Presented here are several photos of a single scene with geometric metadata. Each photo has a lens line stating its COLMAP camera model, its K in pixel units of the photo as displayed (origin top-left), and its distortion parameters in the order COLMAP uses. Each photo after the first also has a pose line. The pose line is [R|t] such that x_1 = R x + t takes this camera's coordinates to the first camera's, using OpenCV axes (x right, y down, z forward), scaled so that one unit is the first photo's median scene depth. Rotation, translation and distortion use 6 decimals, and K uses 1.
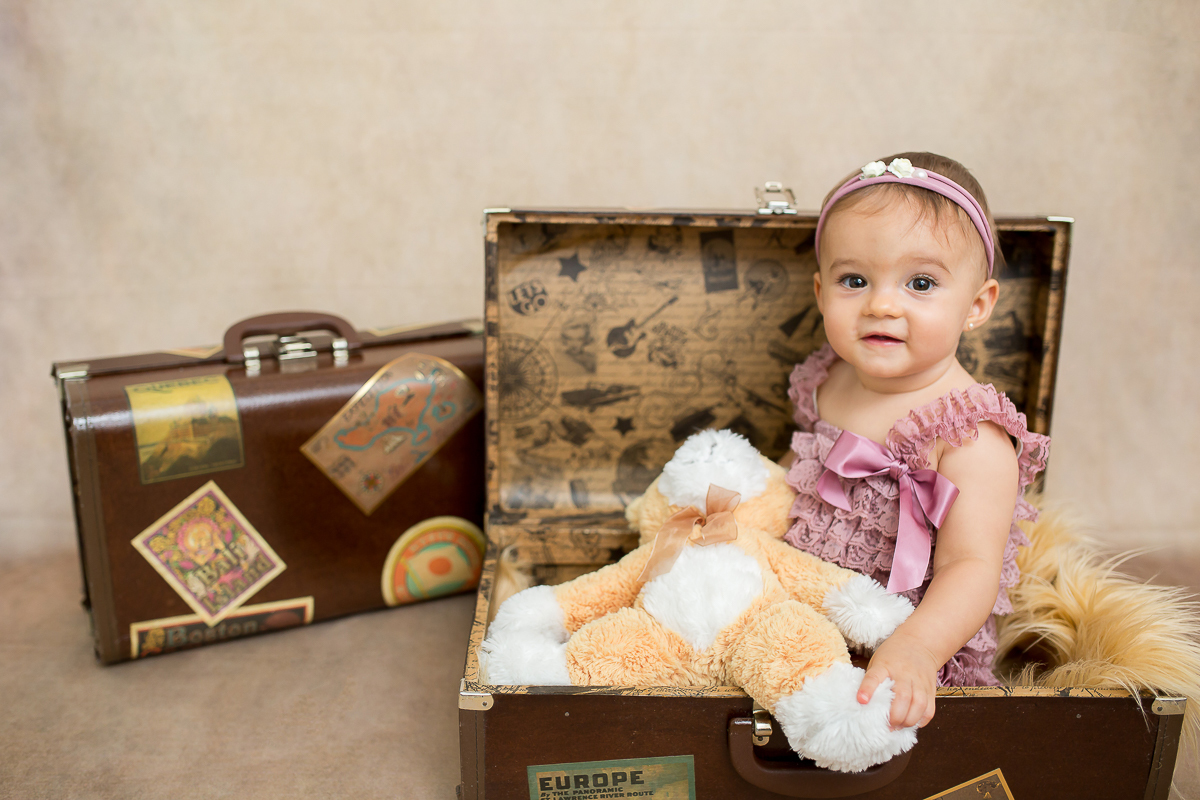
lens RADIAL K [[1118.5, 0, 602.6], [0, 1118.5, 383.9], [0, 0, 1]] dist [-0.047502, 0.035423]
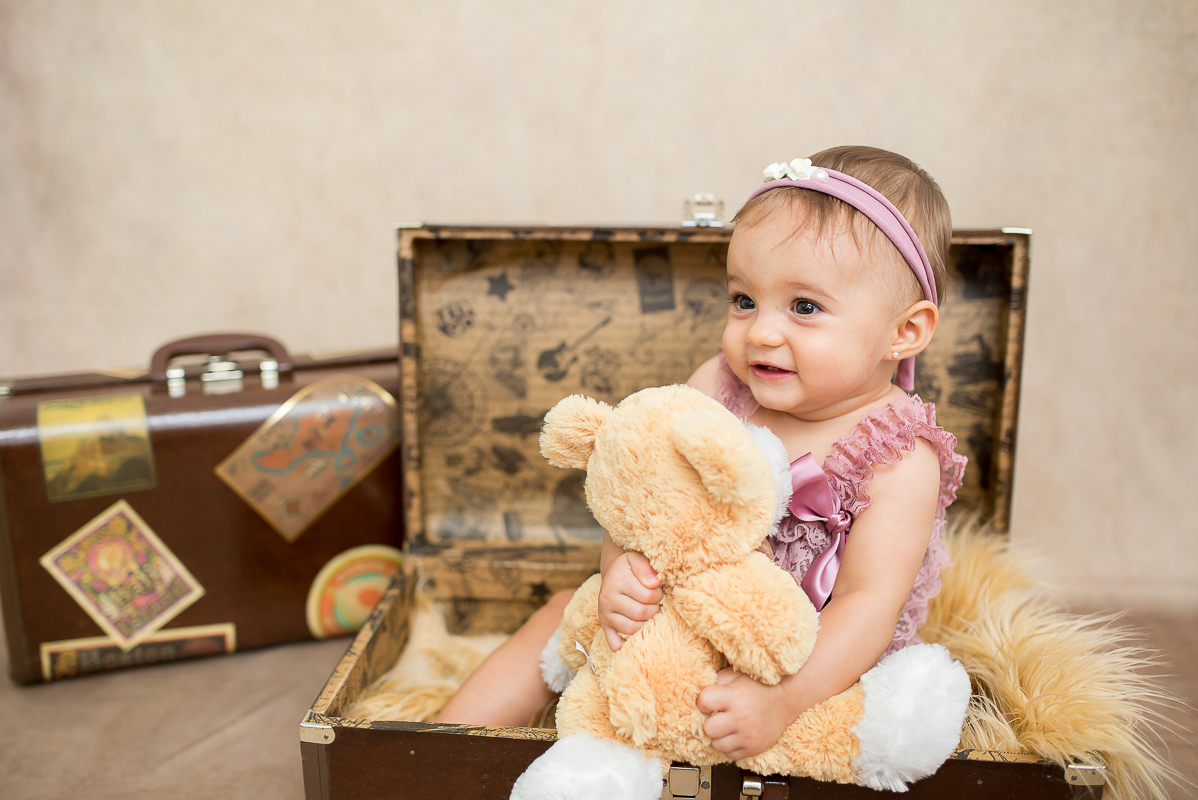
lens RADIAL K [[1140.7, 0, 599.0], [0, 1140.7, 400.0], [0, 0, 1]] dist [-0.053241, 0.044831]
pose [[0.993747, 0.011228, -0.111088, 0.165971], [-0.014506, 0.999482, -0.028743, 0.019229], [0.110708, 0.030175, 0.993395, 0.046817]]
